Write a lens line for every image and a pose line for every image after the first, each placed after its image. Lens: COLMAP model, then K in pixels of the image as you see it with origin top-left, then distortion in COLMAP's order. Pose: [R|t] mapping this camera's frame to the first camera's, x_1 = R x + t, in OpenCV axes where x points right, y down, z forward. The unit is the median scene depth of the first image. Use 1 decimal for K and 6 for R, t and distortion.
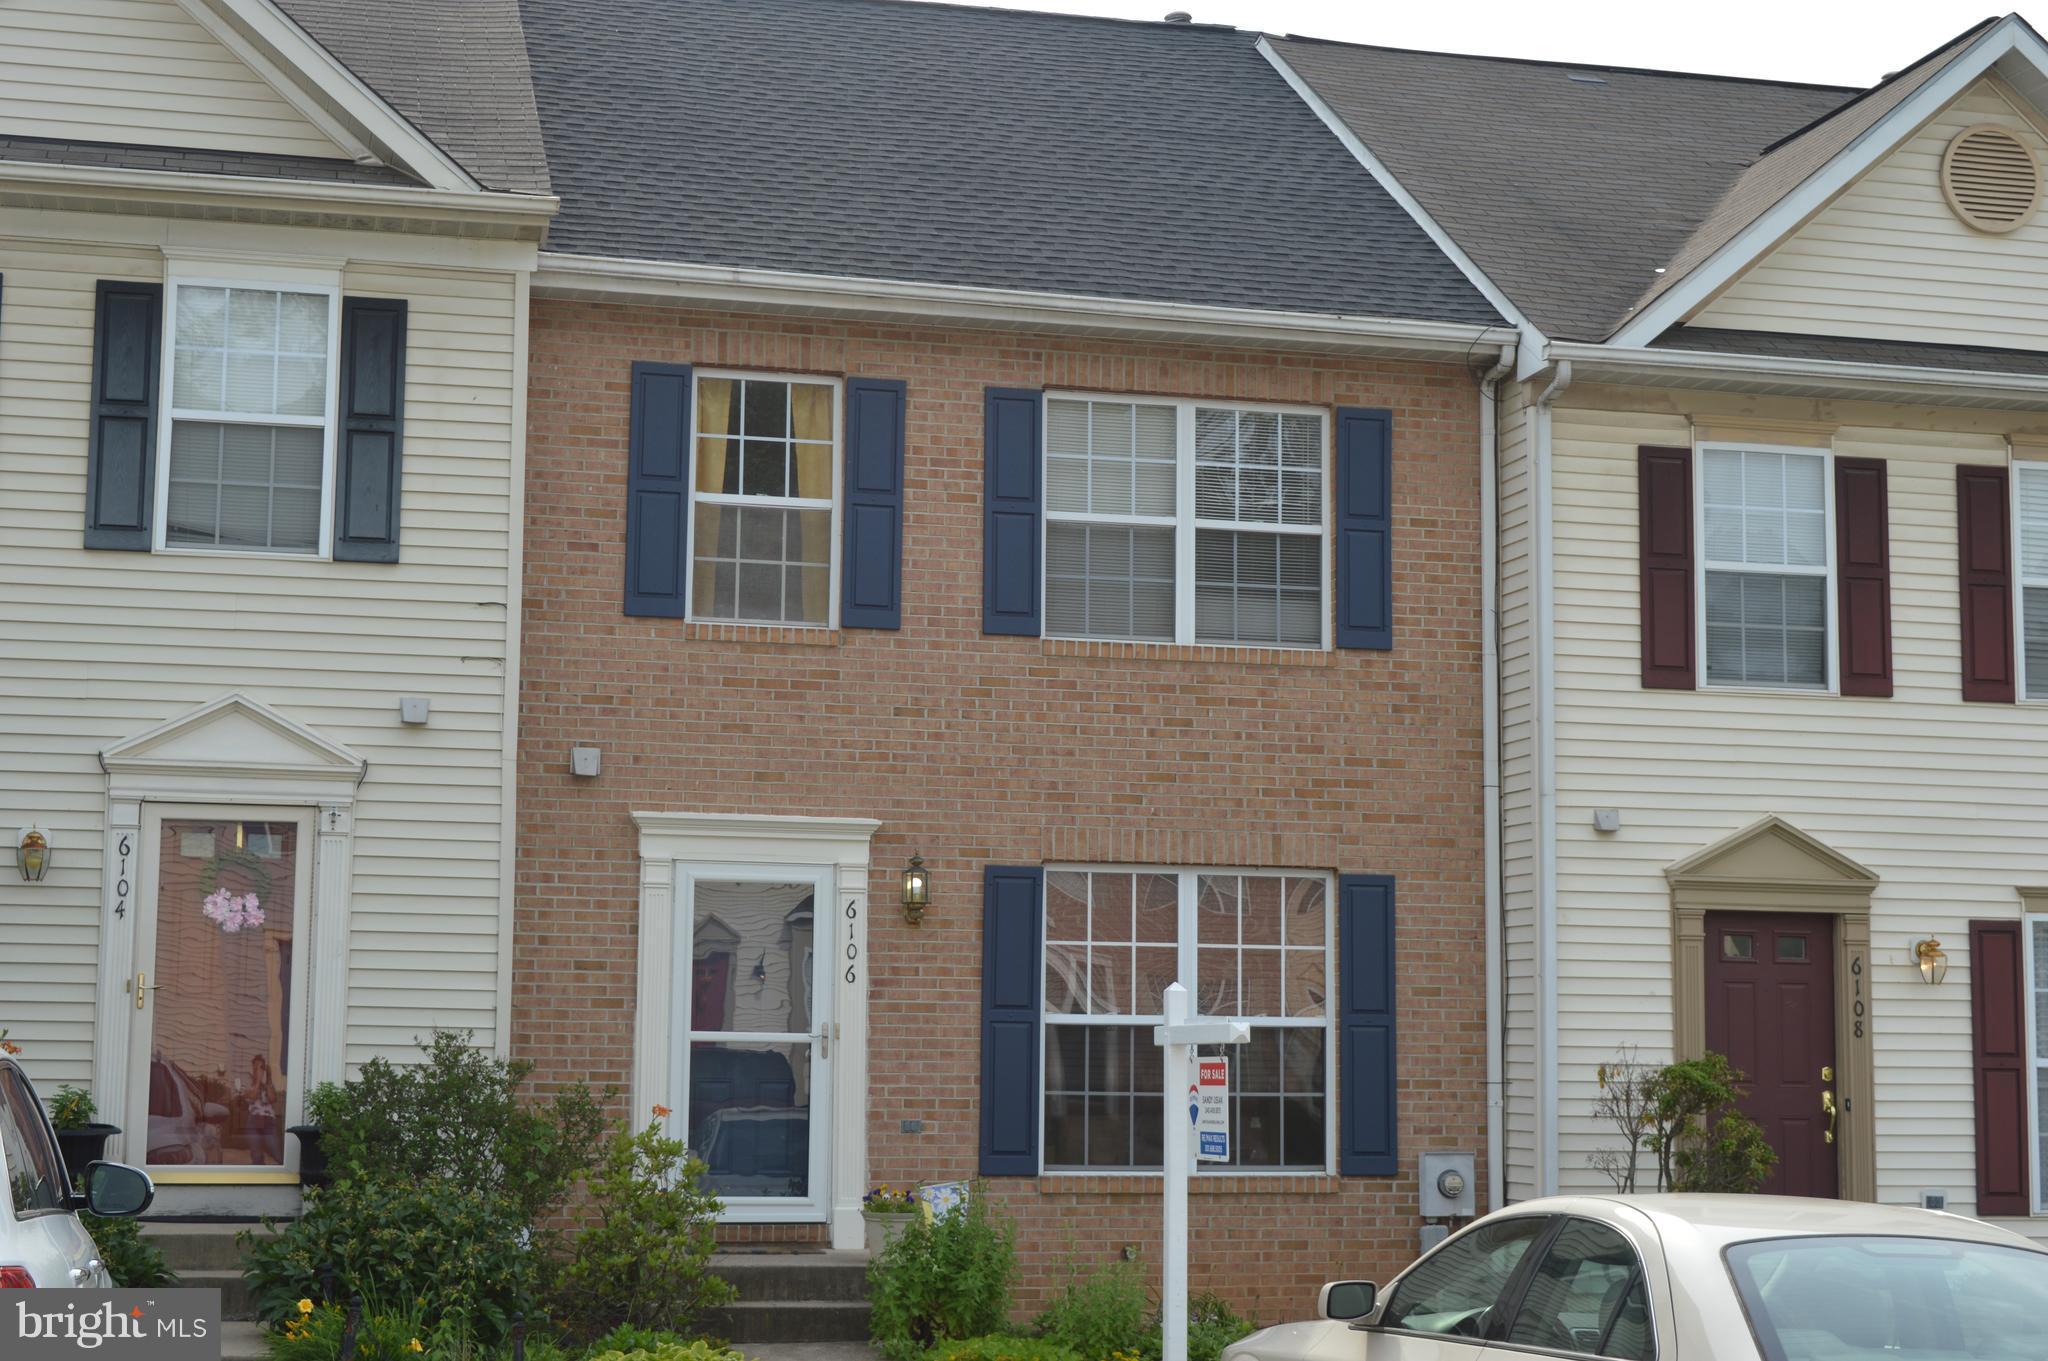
lens RADIAL K [[3976.1, 0, 1024.0], [0, 3976.1, 680.5], [0, 0, 1]] dist [-0.019265, 0.022700]
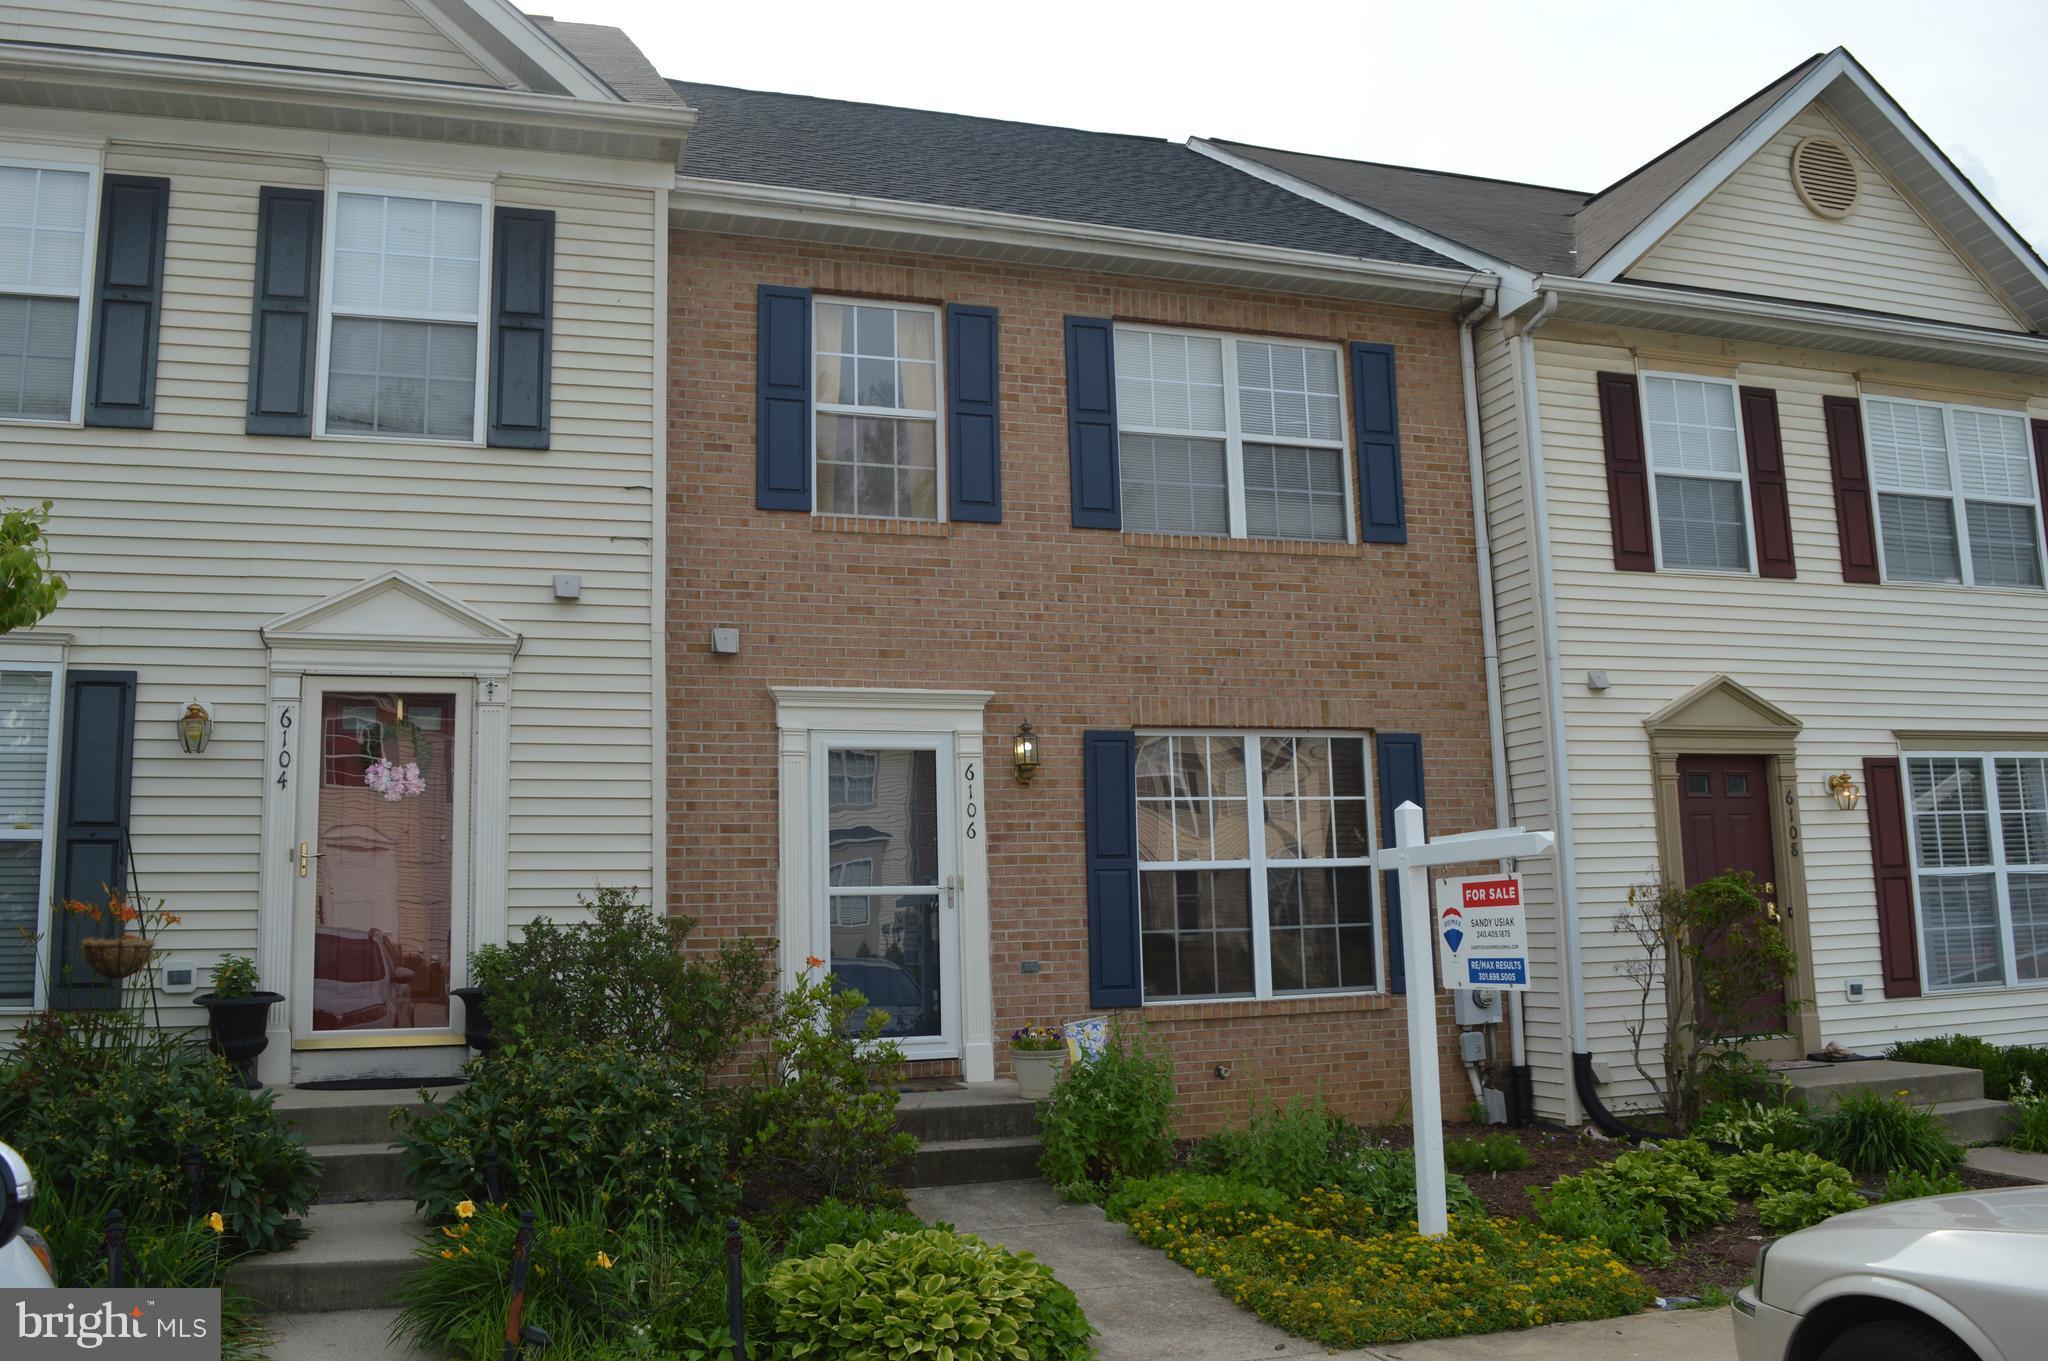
lens RADIAL K [[1907.1, 0, 1024.0], [0, 1907.1, 680.5], [0, 0, 1]] dist [-0.112974, 0.004088]
pose [[0.994921, -0.025594, 0.097346, -0.078728], [0.028924, 0.999038, -0.032952, 0.049754], [-0.096409, 0.035600, 0.994705, 0.468735]]
